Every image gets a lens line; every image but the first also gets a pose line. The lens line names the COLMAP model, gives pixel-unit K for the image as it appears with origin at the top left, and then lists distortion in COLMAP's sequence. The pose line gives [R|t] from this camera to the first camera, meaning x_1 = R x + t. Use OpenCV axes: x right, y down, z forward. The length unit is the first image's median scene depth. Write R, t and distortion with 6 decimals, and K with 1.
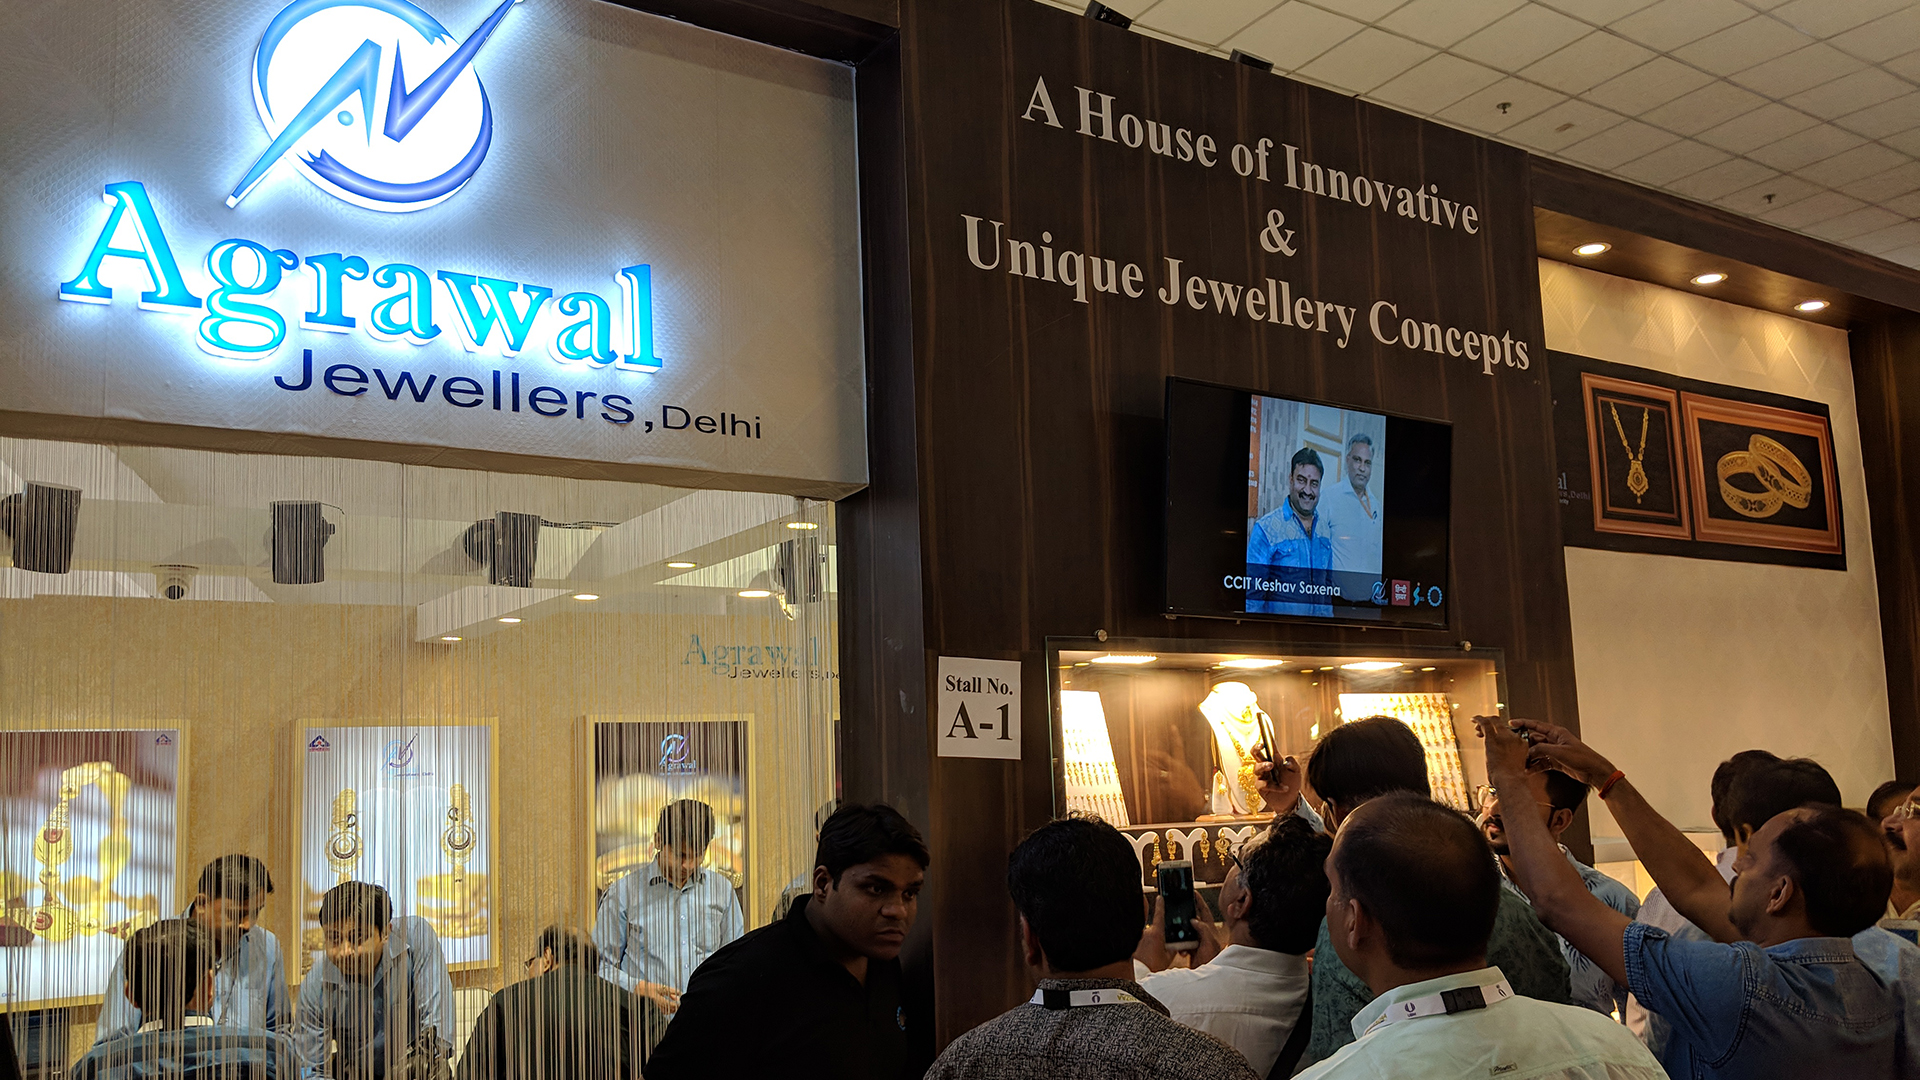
lens RADIAL K [[1605.0, 0, 960.0], [0, 1605.0, 540.0], [0, 0, 1]] dist [0.076933, -0.141808]
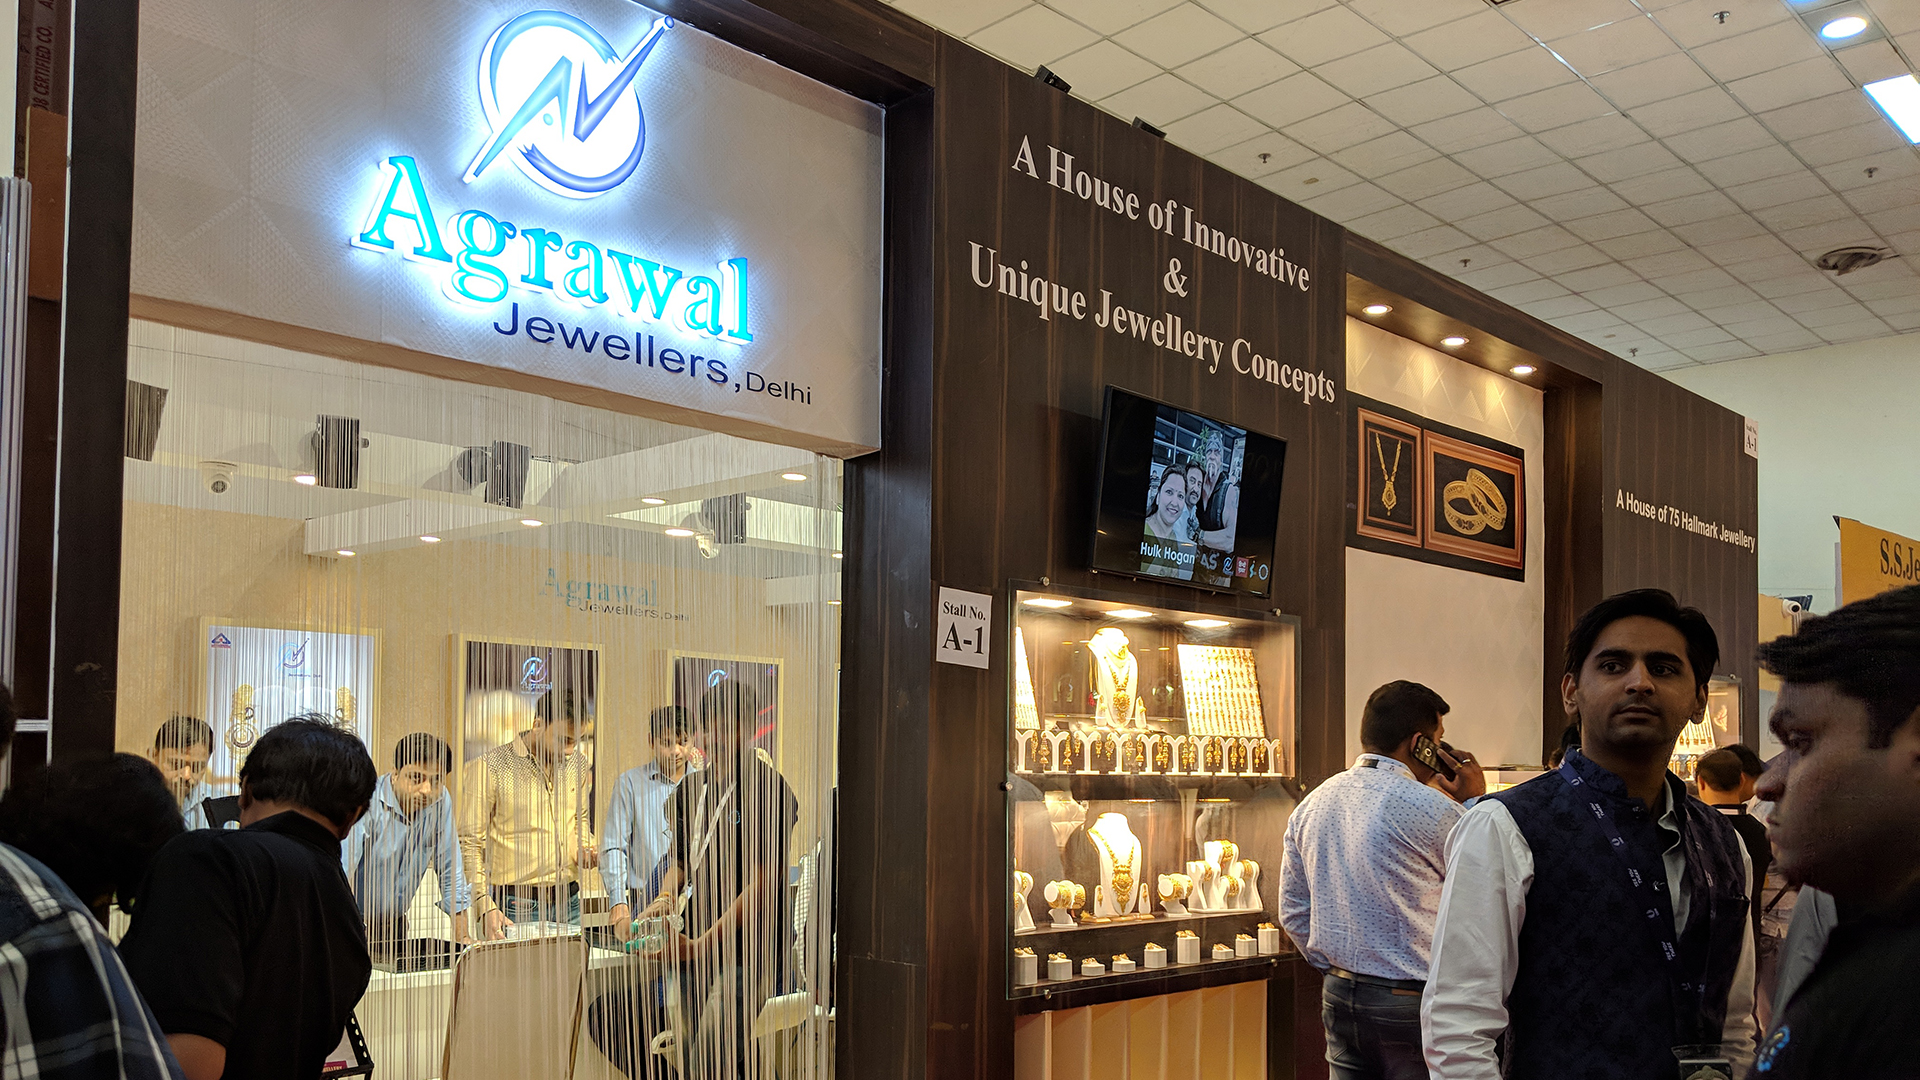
lens RADIAL K [[1630.0, 0, 961.3], [0, 1630.0, 623.4], [0, 0, 1]] dist [0.060055, -0.006541]
pose [[0.975127, 0.066666, 0.211384, -0.234068], [-0.079863, 0.995314, 0.054510, 0.025037], [-0.206760, -0.070036, 0.975882, -0.252719]]
